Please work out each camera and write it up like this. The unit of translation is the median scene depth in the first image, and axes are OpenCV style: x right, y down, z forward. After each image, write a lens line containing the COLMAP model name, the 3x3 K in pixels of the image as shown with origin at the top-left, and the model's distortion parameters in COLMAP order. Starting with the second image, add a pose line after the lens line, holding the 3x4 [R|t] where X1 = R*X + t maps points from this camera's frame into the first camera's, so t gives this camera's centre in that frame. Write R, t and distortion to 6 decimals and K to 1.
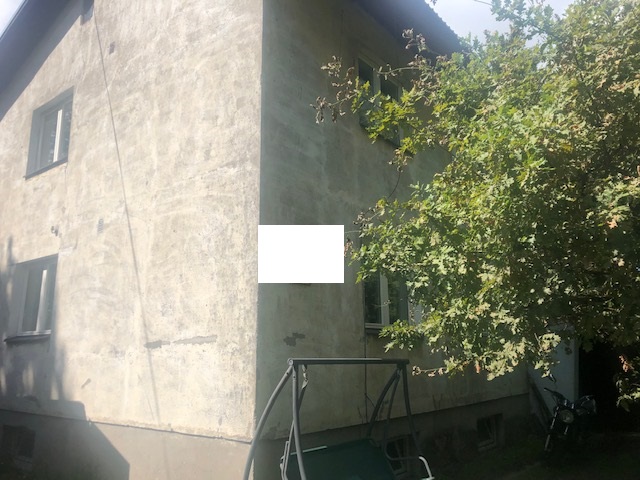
lens RADIAL K [[523.7, 0, 319.6], [0, 523.7, 236.7], [0, 0, 1]] dist [0.065520, -0.066802]
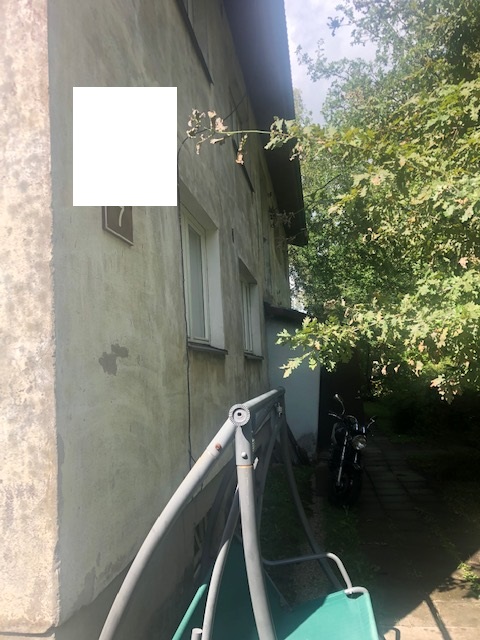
lens RADIAL K [[523.7, 0, 238.8], [0, 523.7, 317.7], [0, 0, 1]] dist [0.065520, -0.066802]
pose [[0.871963, 0.007682, 0.489511, -0.186678], [-0.055729, 0.994935, 0.083655, 0.124969], [-0.486389, -0.100224, 0.867975, 0.602151]]
